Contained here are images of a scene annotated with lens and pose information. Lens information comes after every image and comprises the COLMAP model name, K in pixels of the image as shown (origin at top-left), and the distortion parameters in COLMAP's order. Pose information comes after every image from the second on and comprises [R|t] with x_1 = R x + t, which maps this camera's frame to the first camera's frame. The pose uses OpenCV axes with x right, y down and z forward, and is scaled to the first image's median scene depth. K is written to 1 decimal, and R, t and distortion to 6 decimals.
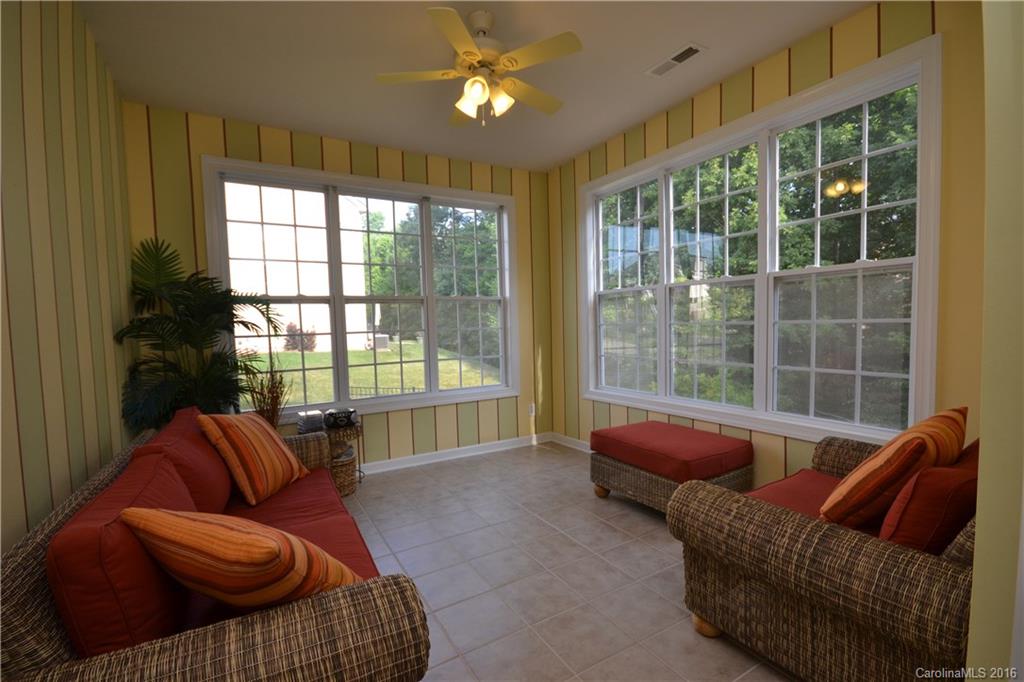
lens RADIAL K [[455.3, 0, 508.6], [0, 455.3, 349.4], [0, 0, 1]] dist [0.000253, 0.000085]
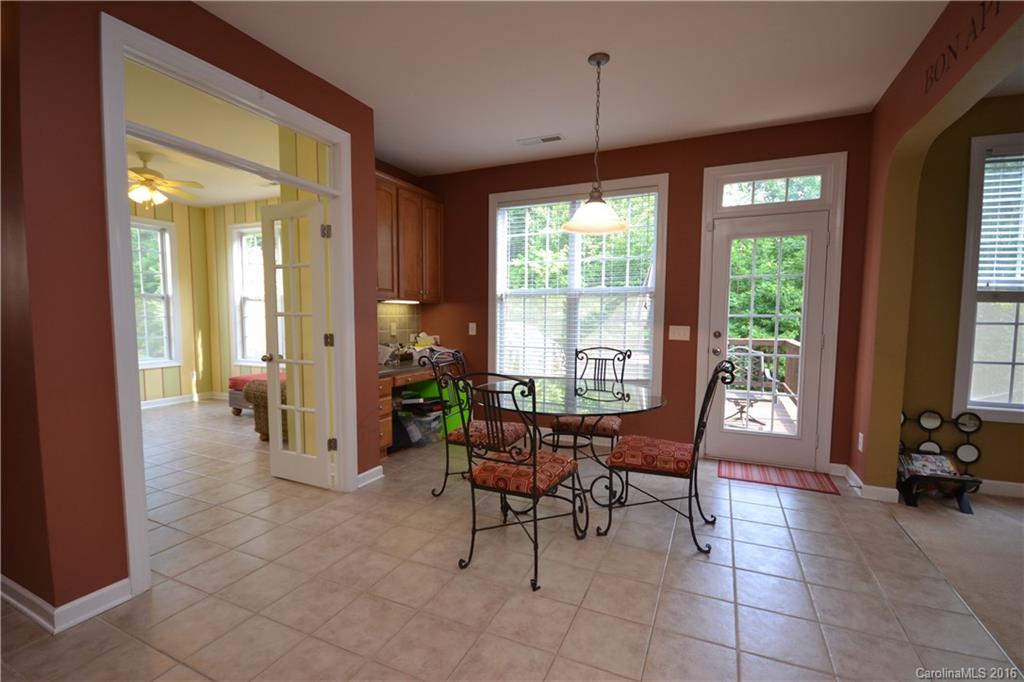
lens RADIAL K [[455.3, 0, 508.6], [0, 455.3, 349.4], [0, 0, 1]] dist [0.000253, 0.000085]
pose [[0.817756, -0.012331, 0.575433, 0.040580], [0.005911, 0.999898, 0.013027, 0.039644], [-0.575535, -0.007251, 0.817745, -0.736997]]
